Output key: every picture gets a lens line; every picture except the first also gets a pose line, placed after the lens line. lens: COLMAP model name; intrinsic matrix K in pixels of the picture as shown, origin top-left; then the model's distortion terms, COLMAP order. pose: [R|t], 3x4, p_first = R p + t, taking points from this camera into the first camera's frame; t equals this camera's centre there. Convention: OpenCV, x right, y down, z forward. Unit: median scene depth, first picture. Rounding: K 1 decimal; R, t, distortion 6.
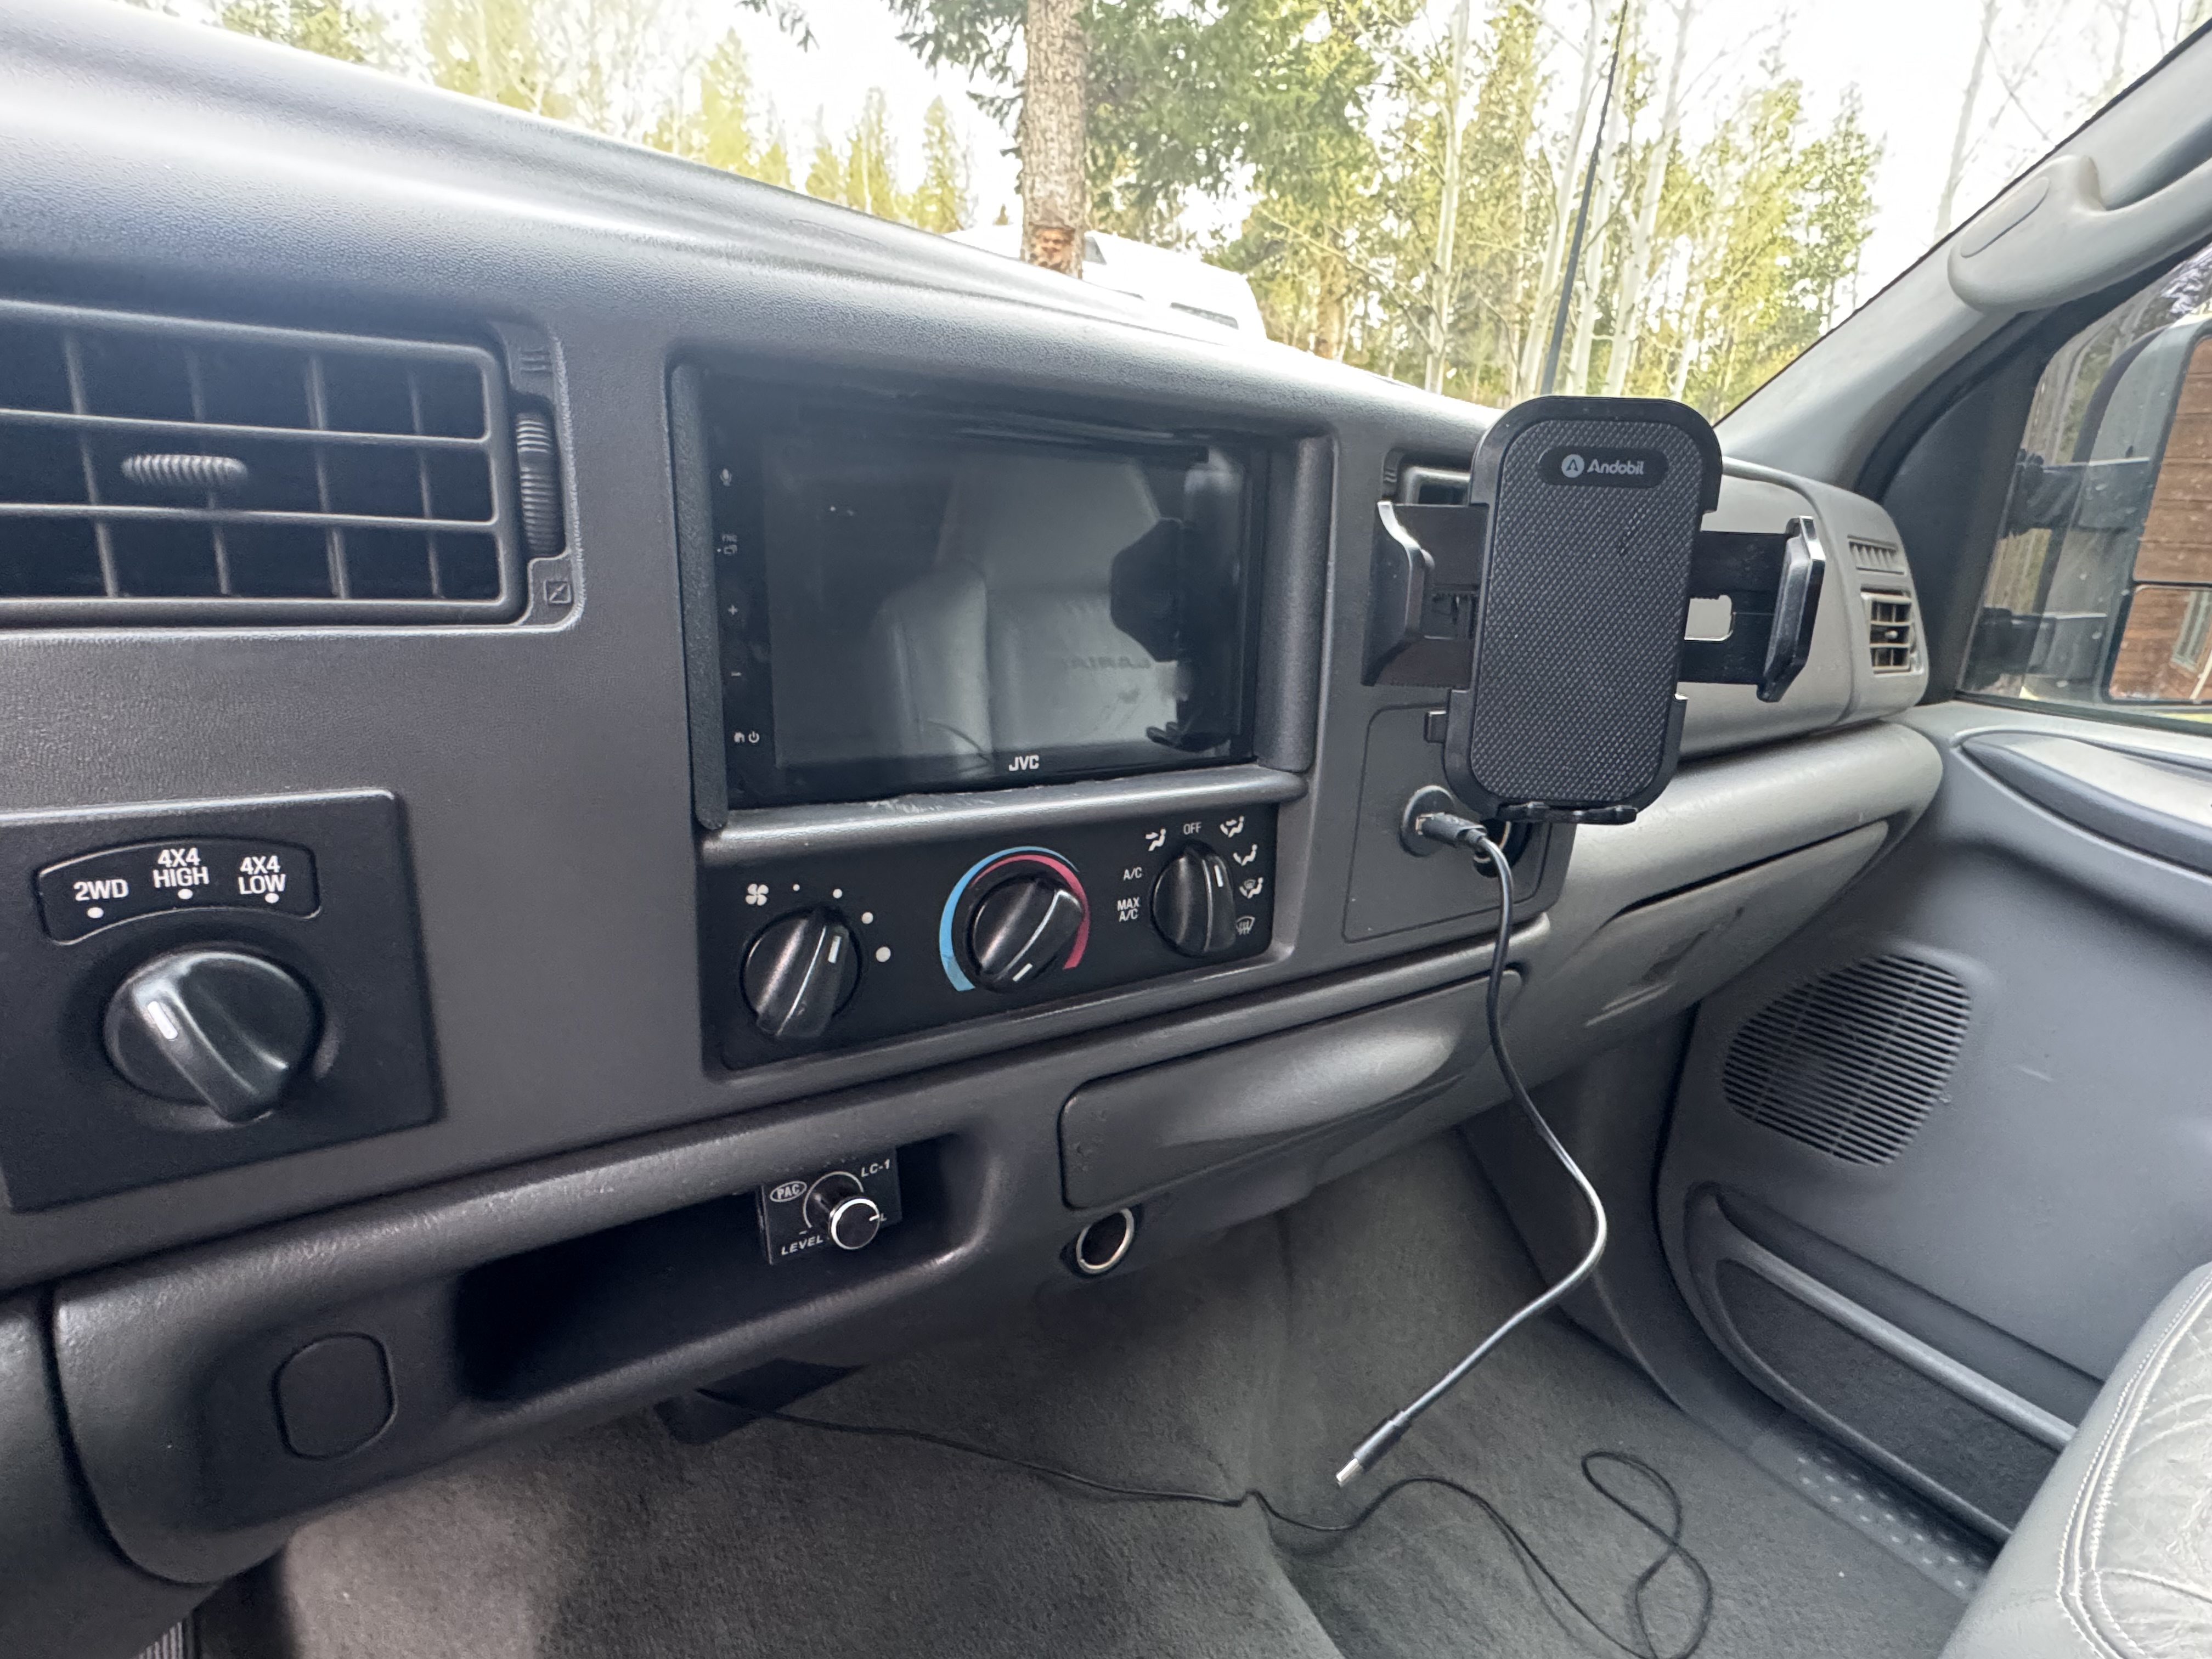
lens RADIAL K [[1099.8, 0, 1106.0], [0, 1099.8, 829.5], [0, 0, 1]] dist [-0.000866, 0.000501]
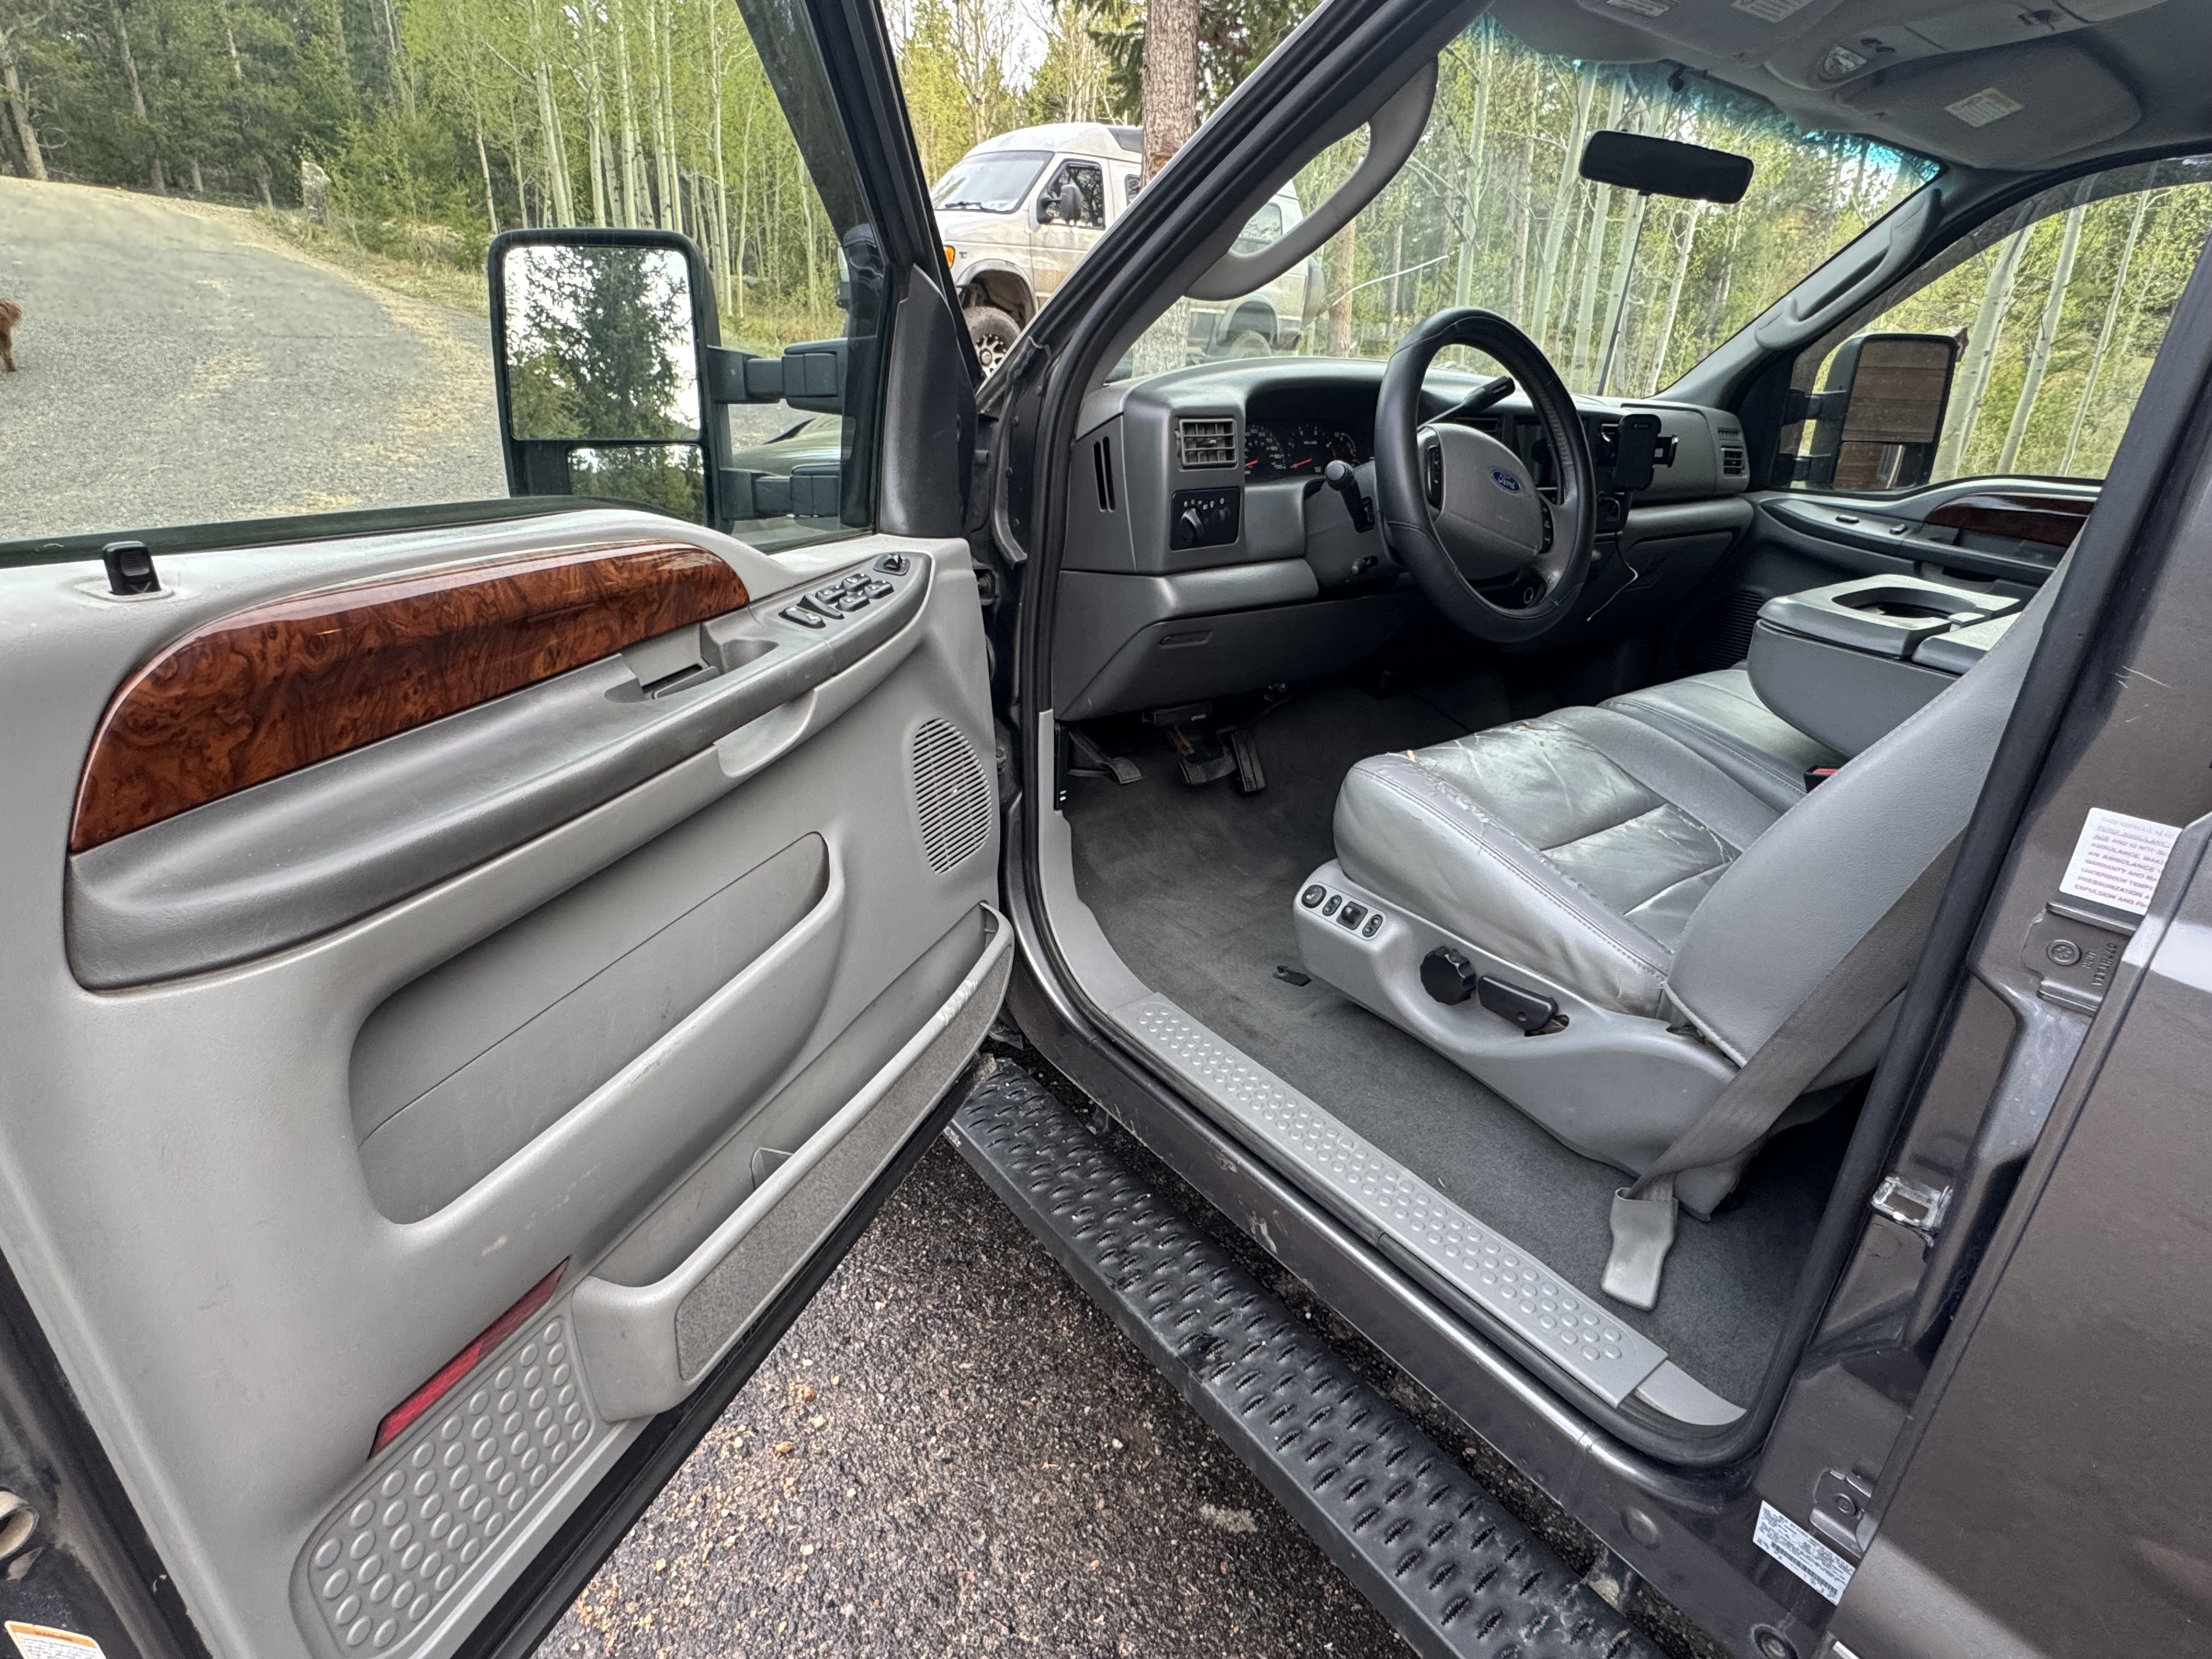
lens RADIAL K [[1099.8, 0, 1106.0], [0, 1099.8, 829.5], [0, 0, 1]] dist [-0.000866, 0.000501]
pose [[0.999697, -0.024450, 0.002829, -0.832417], [0.024022, 0.994263, 0.104228, 0.380134], [-0.005362, -0.104128, 0.994549, -1.697063]]
